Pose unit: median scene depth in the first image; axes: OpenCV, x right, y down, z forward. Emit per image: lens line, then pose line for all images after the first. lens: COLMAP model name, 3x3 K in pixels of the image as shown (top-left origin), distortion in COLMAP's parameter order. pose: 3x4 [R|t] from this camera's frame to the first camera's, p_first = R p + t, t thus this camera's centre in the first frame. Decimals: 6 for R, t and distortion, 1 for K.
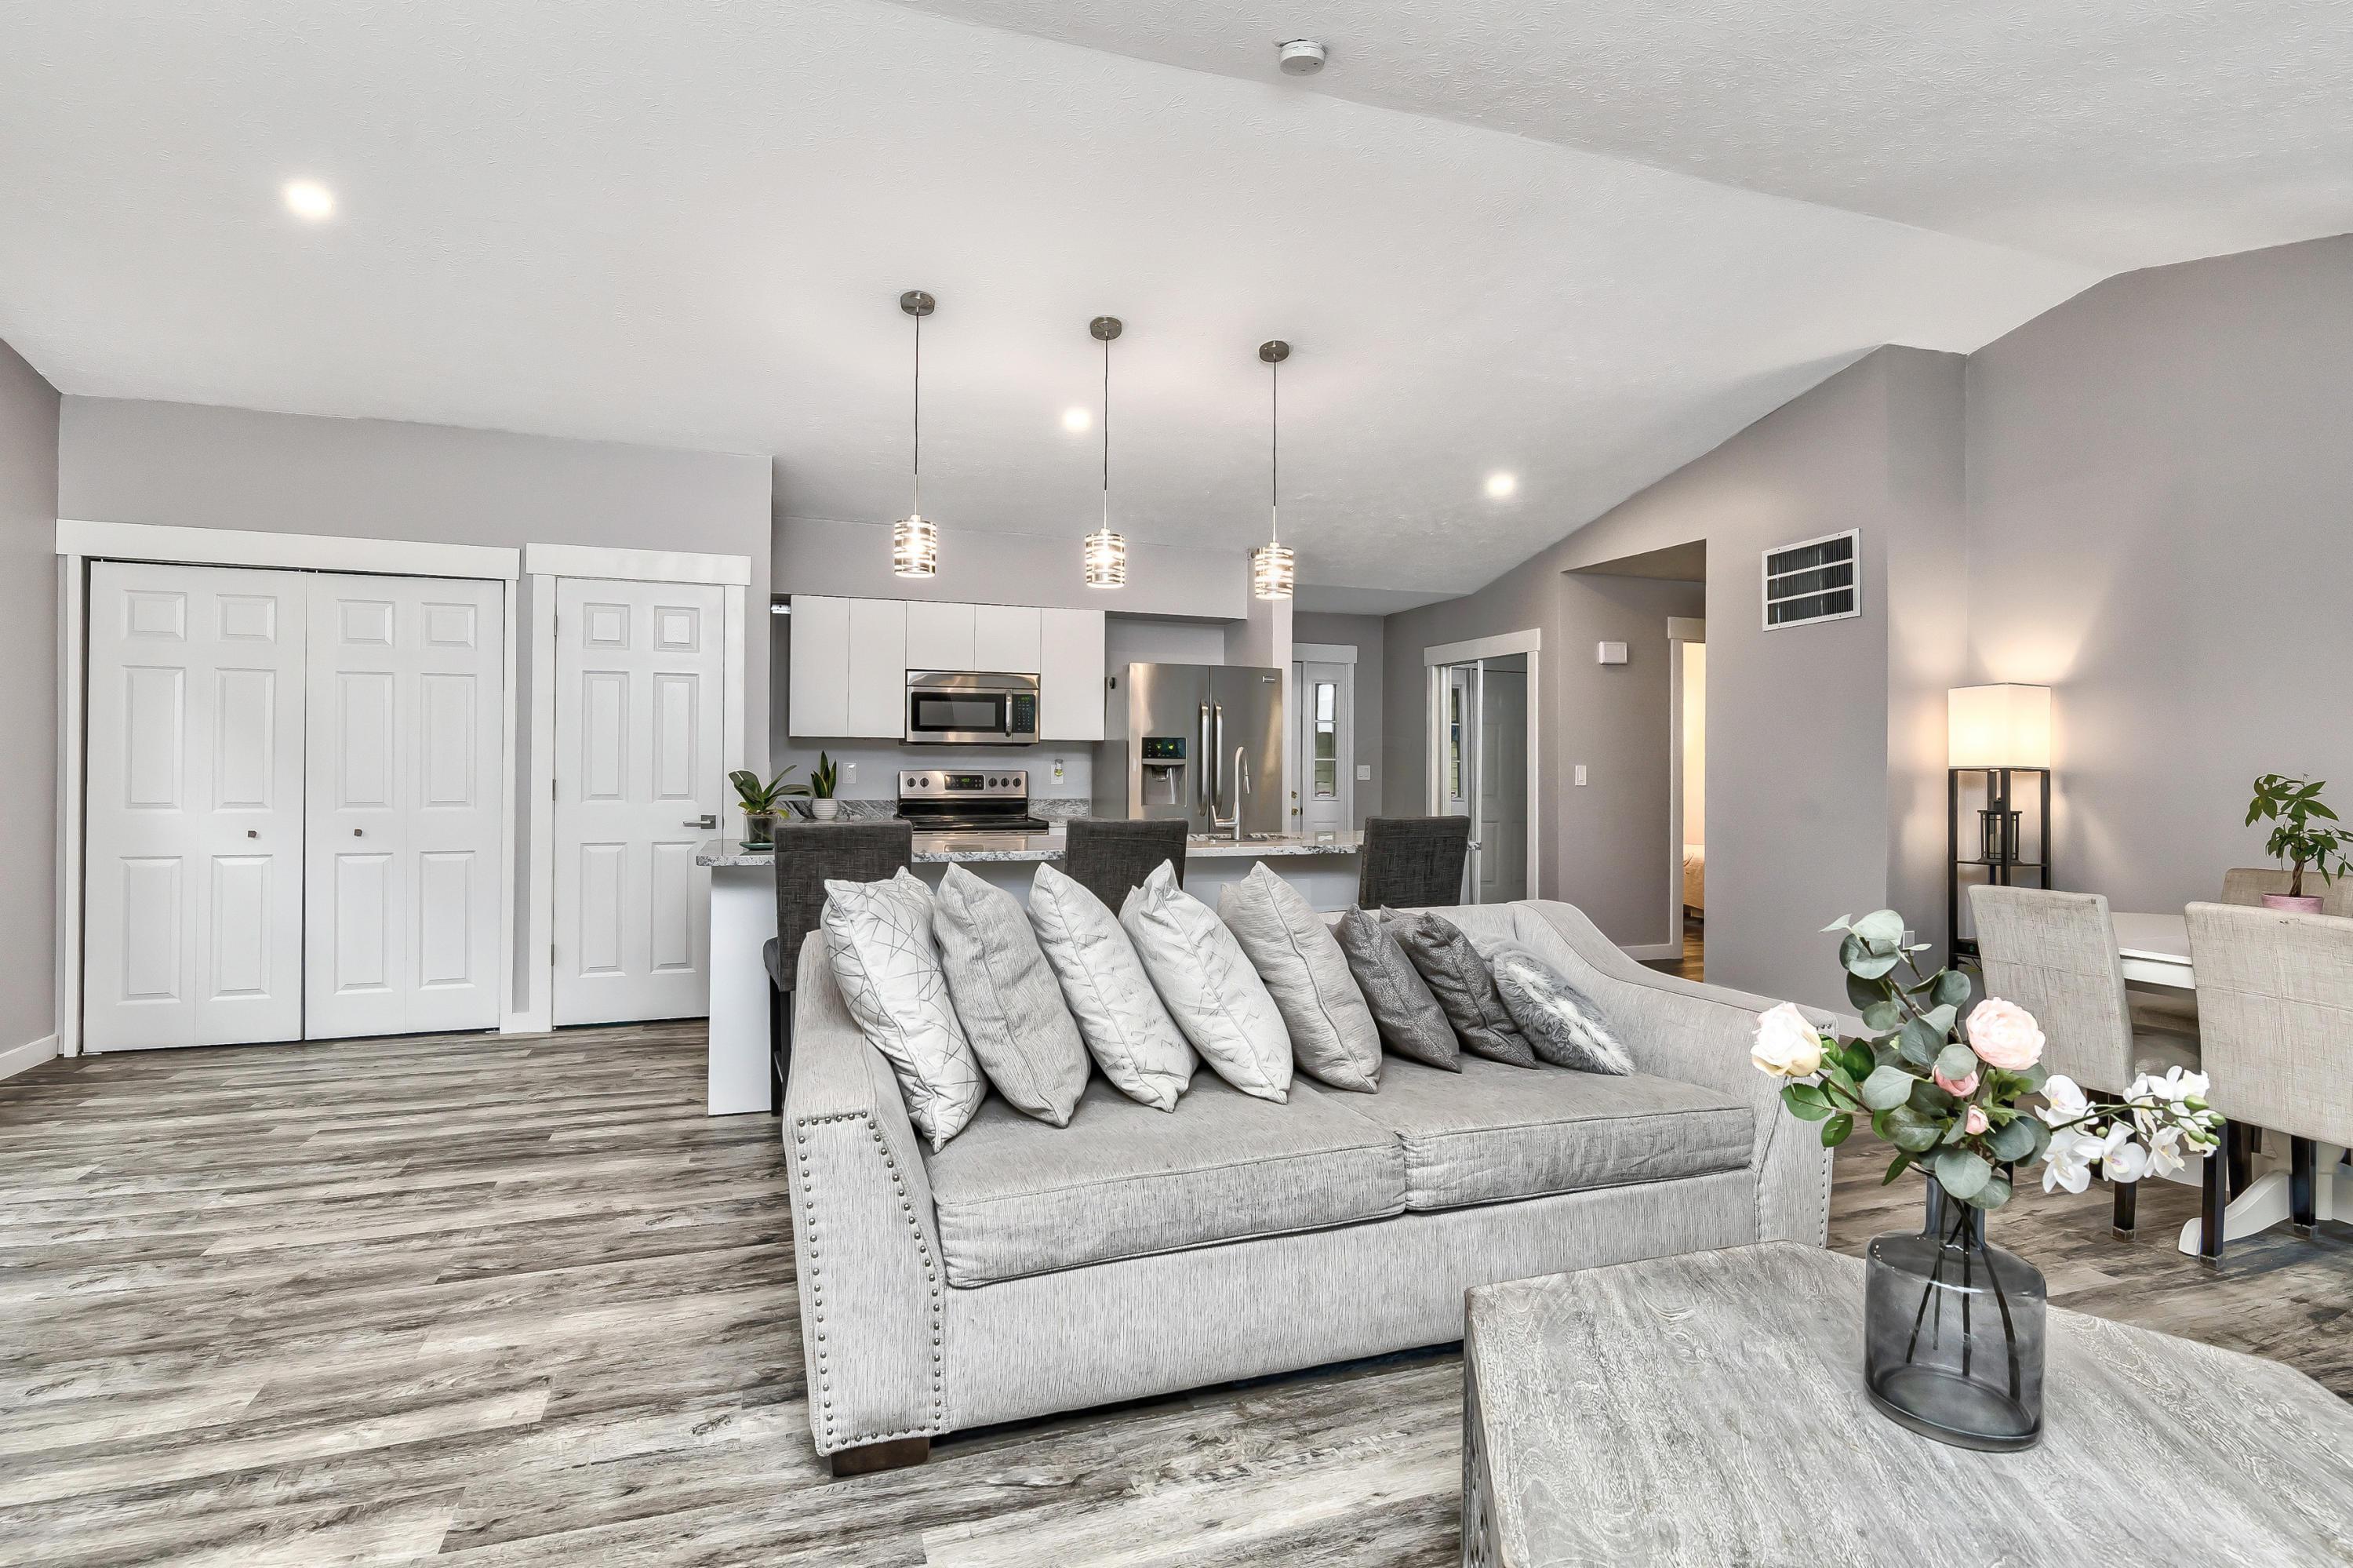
lens RADIAL K [[1172.9, 0, 1181.7], [0, 1172.9, 770.4], [0, 0, 1]] dist [-0.001709, -0.000397]
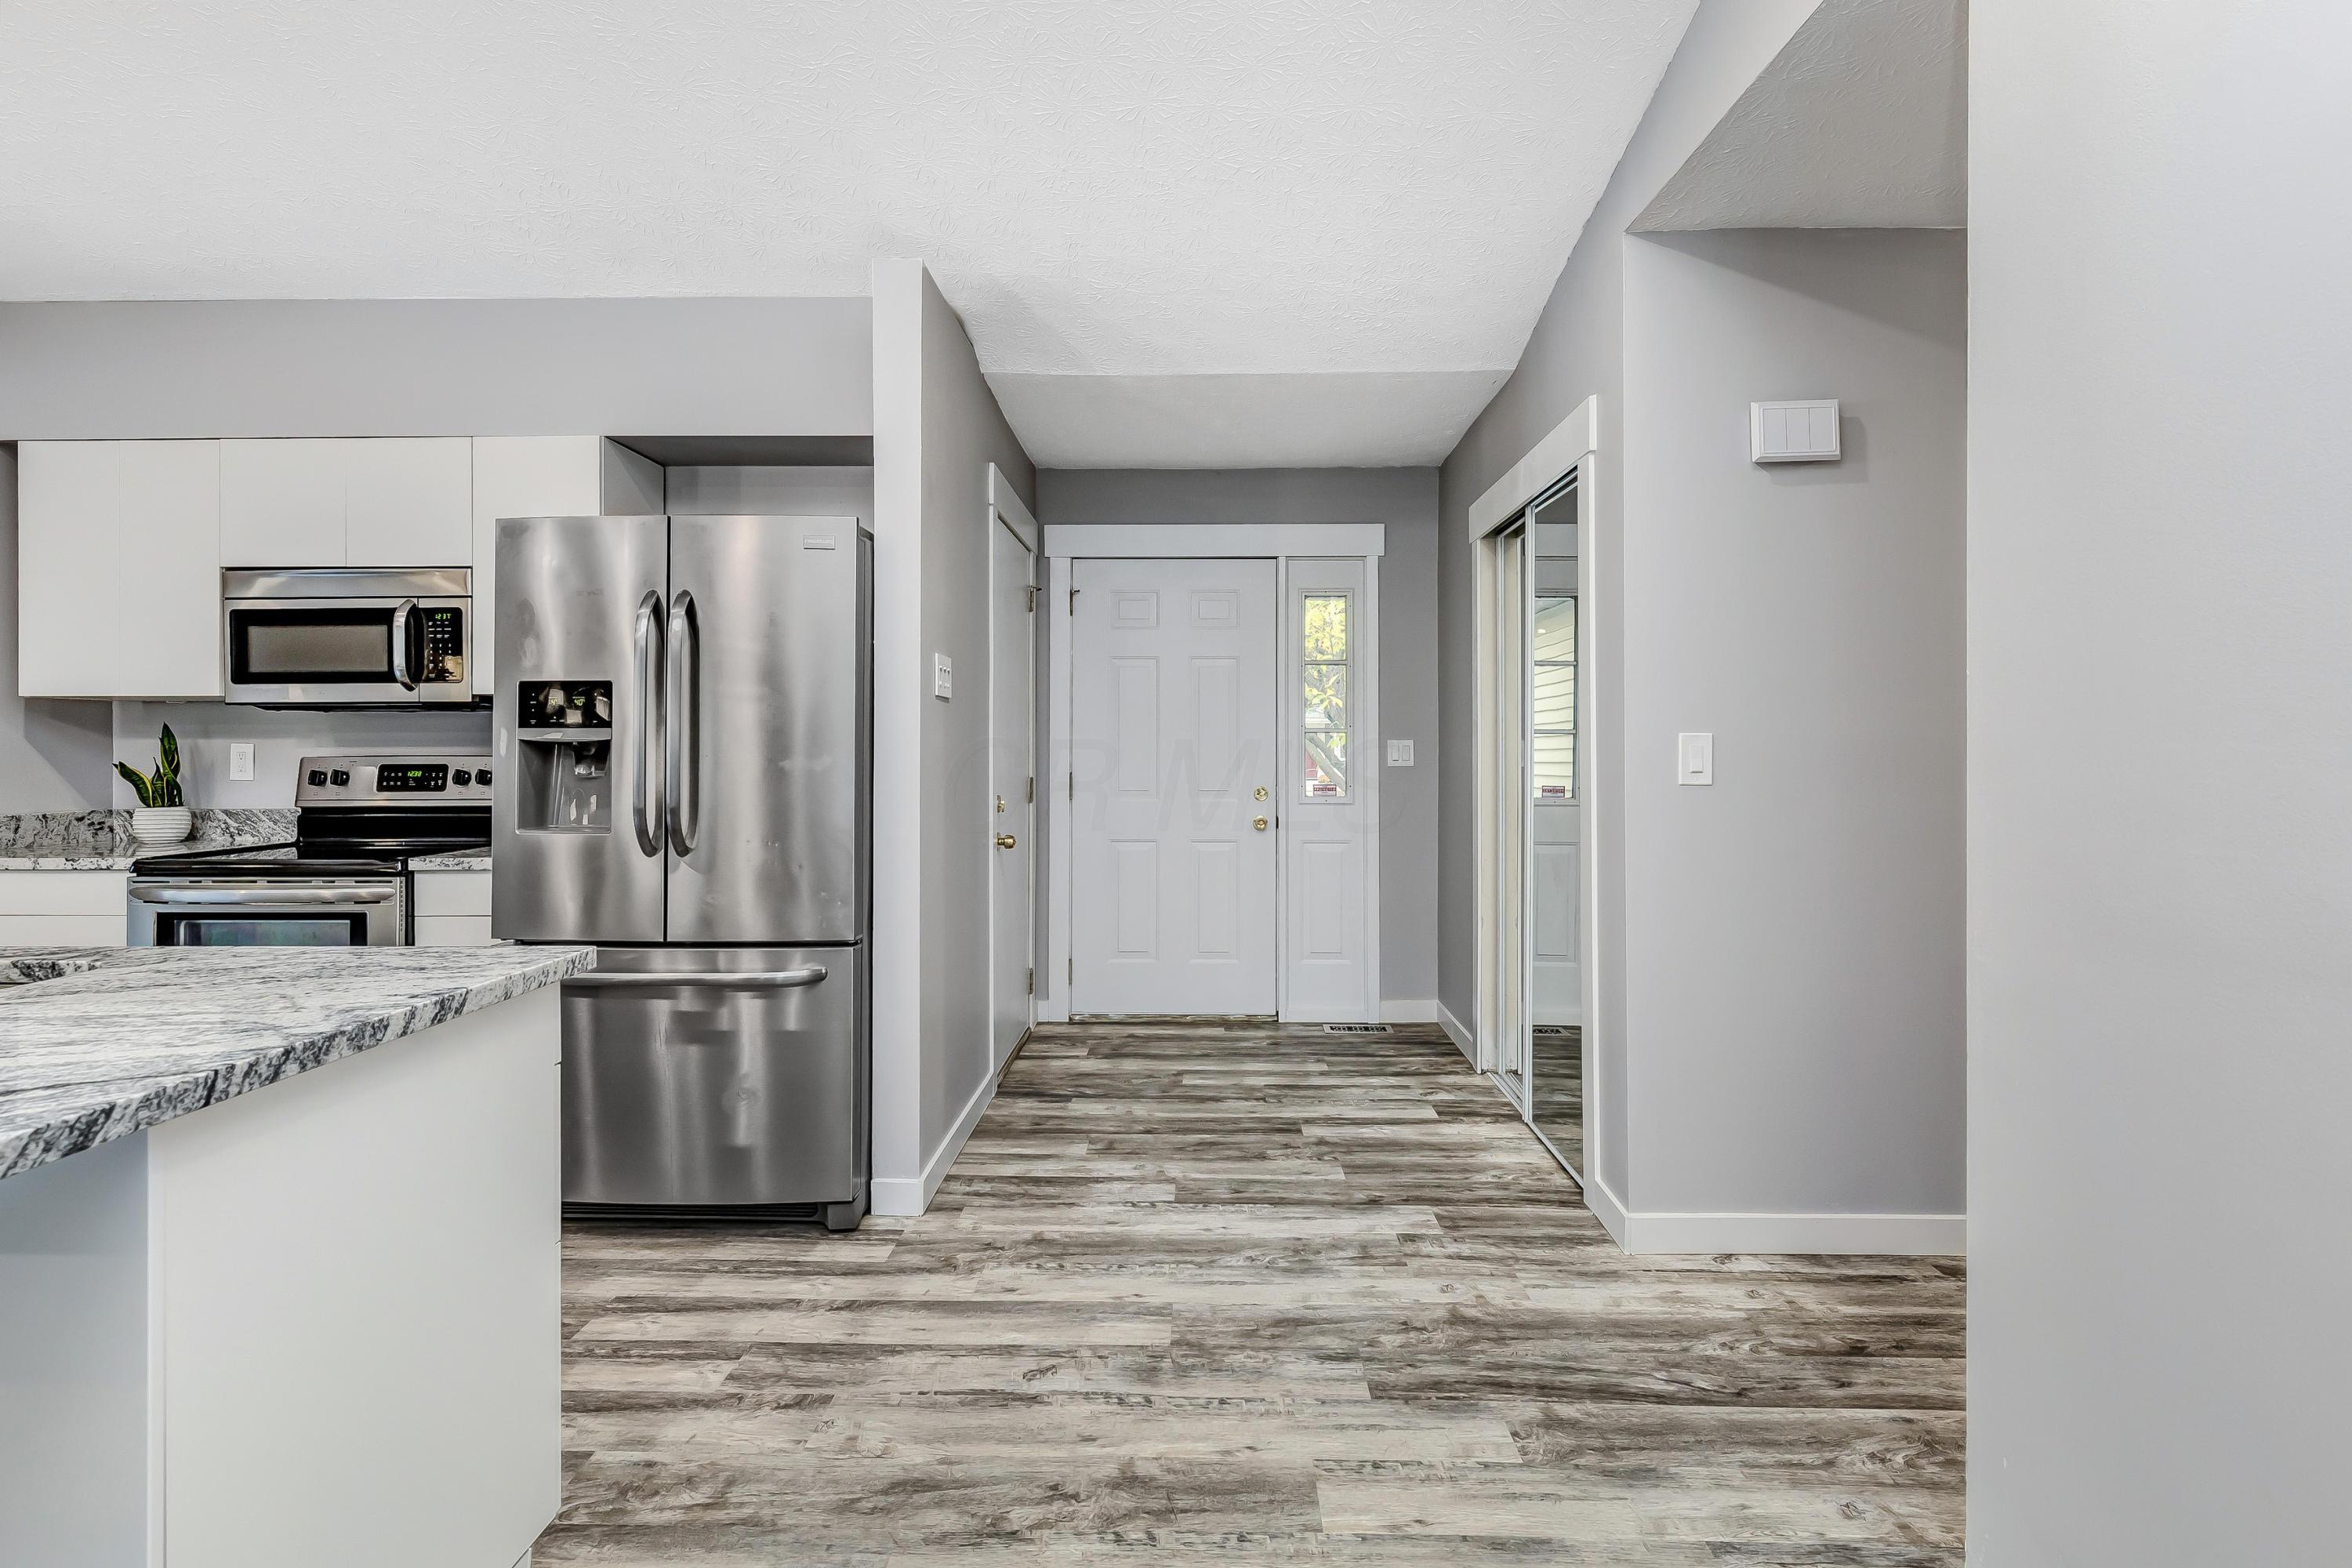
lens RADIAL K [[1130.7, 0, 1179.9], [0, 1130.7, 742.1], [0, 0, 1]] dist [0.001910, -0.000184]
pose [[0.935426, -0.010633, -0.353363, 0.356771], [0.007816, 0.999925, -0.009396, 0.001442], [0.353436, 0.006027, 0.935439, 0.672257]]
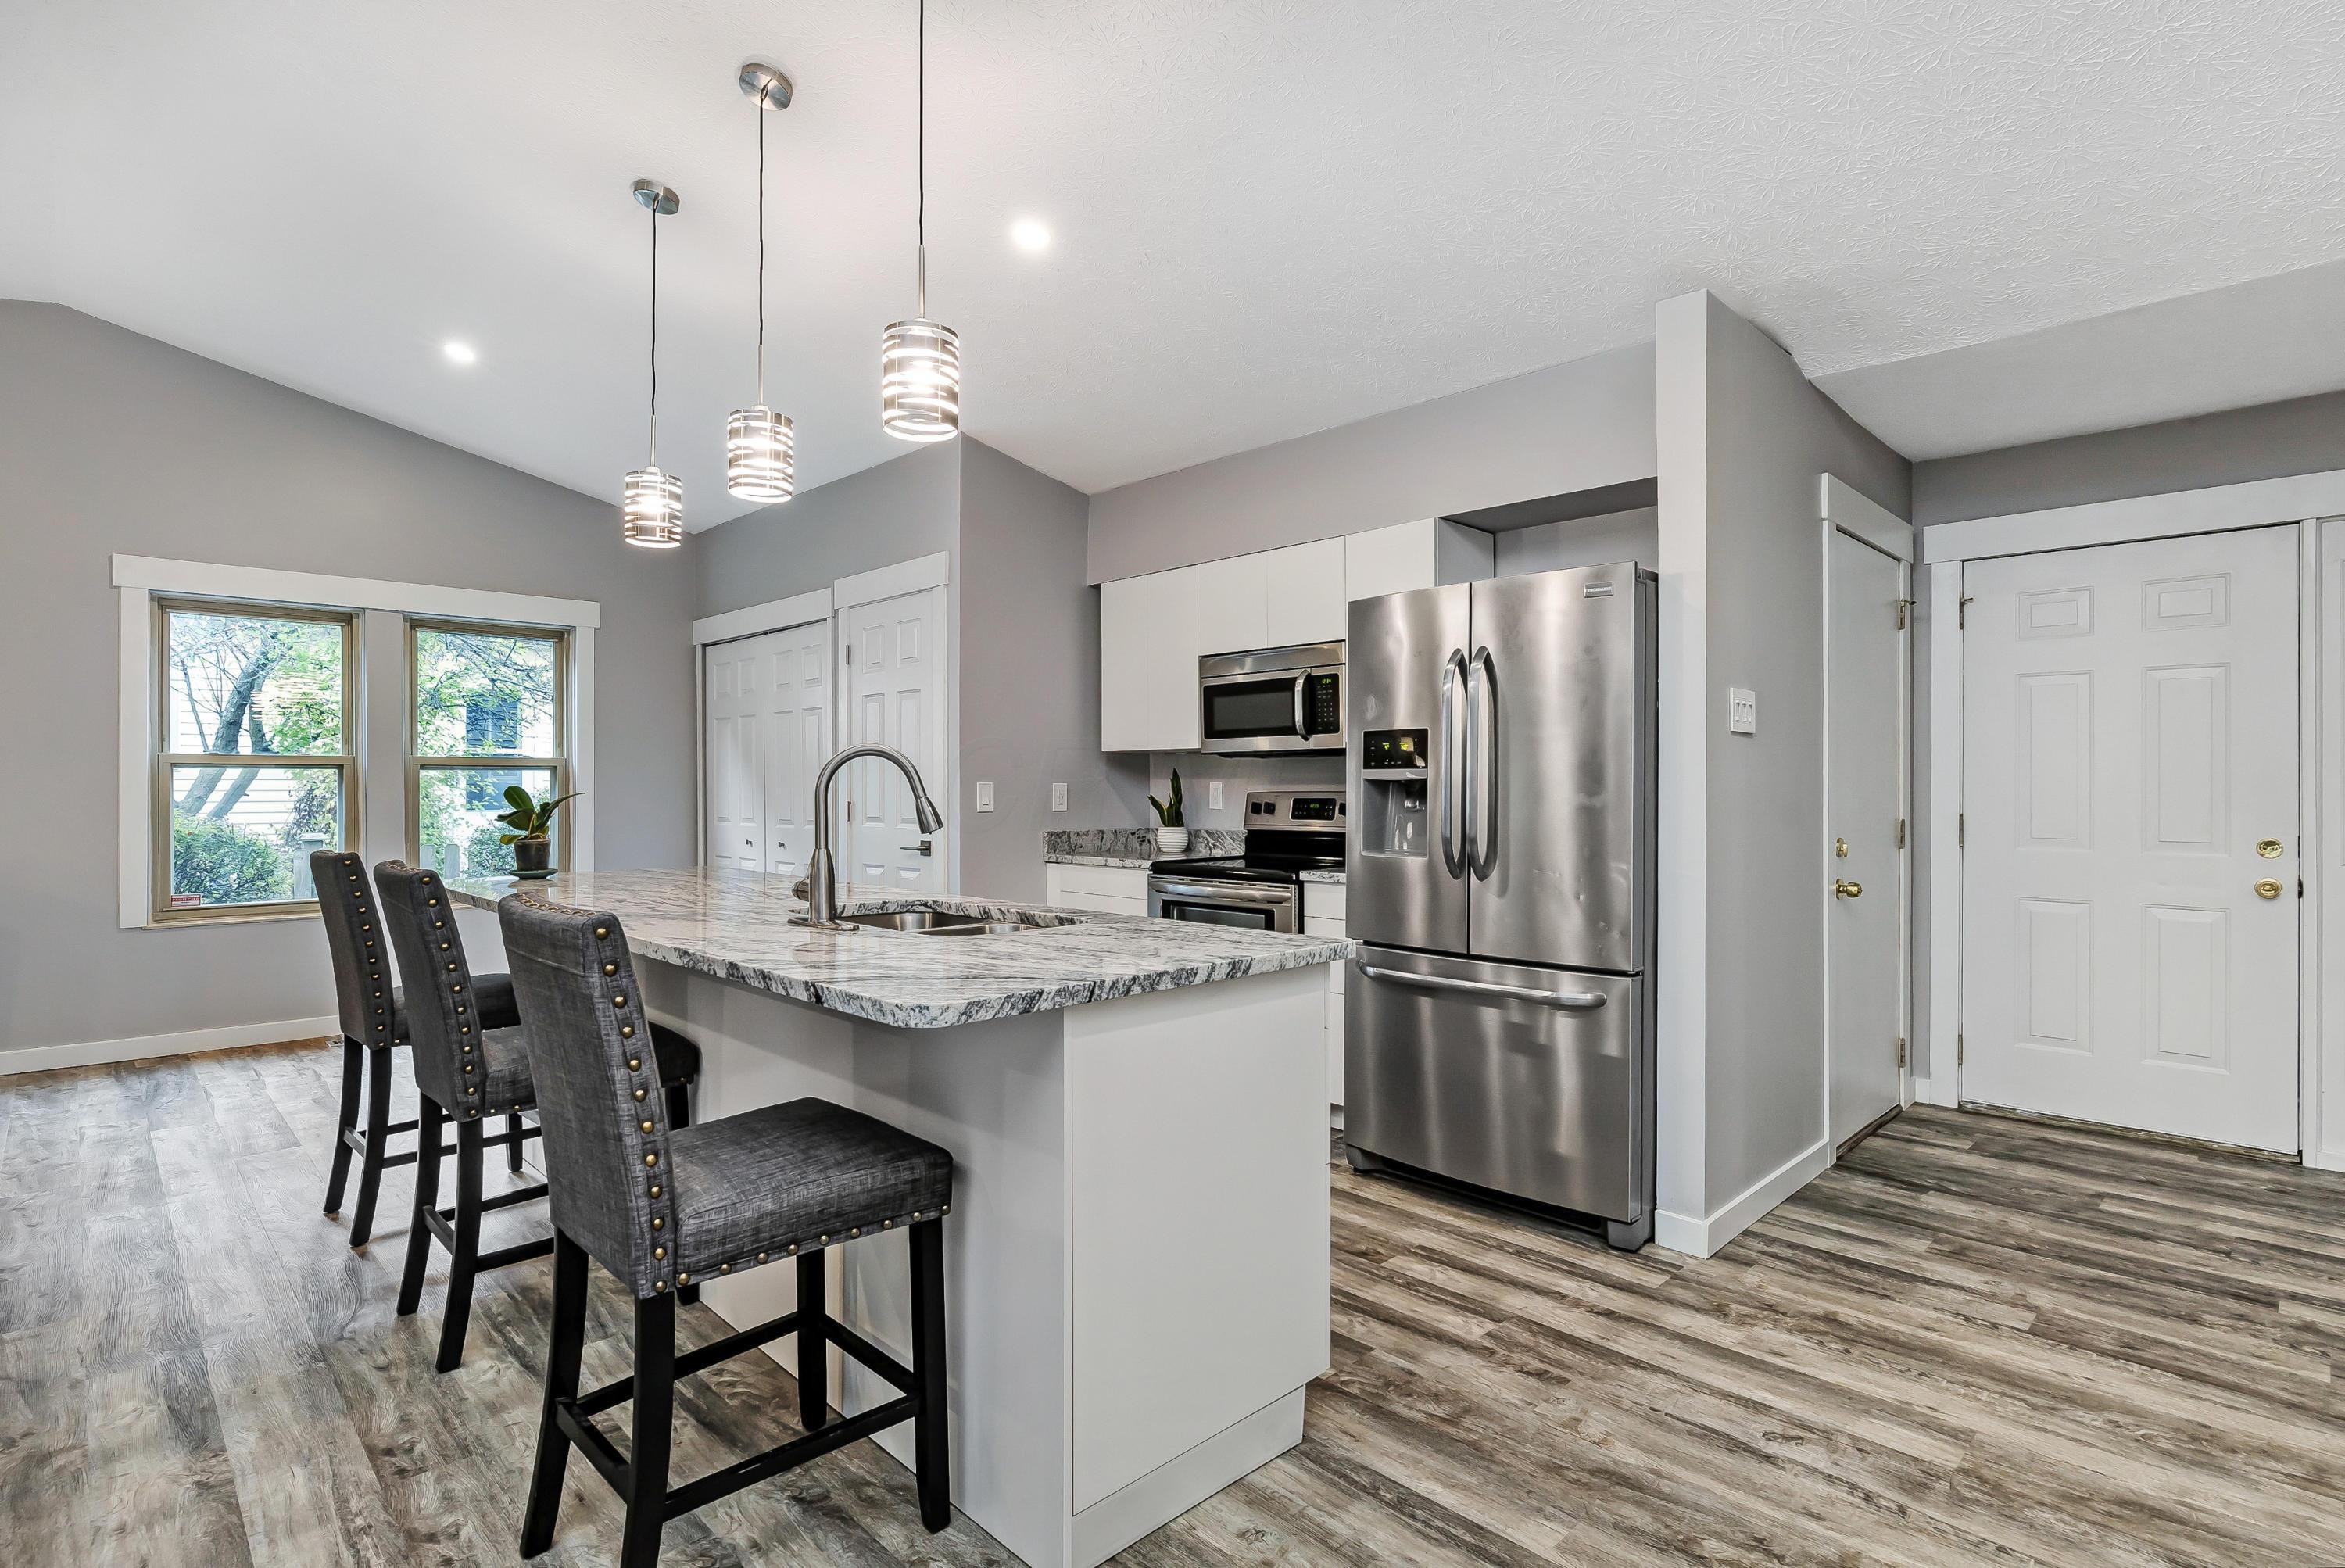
lens RADIAL K [[1141.9, 0, 1172.5], [0, 1141.9, 784.0], [0, 0, 1]] dist [-0.006718, -0.000158]
pose [[0.420572, -0.010055, -0.907204, 0.418579], [0.002228, 0.999947, -0.010050, 0.002223], [0.907256, 0.002205, 0.420572, 0.679159]]
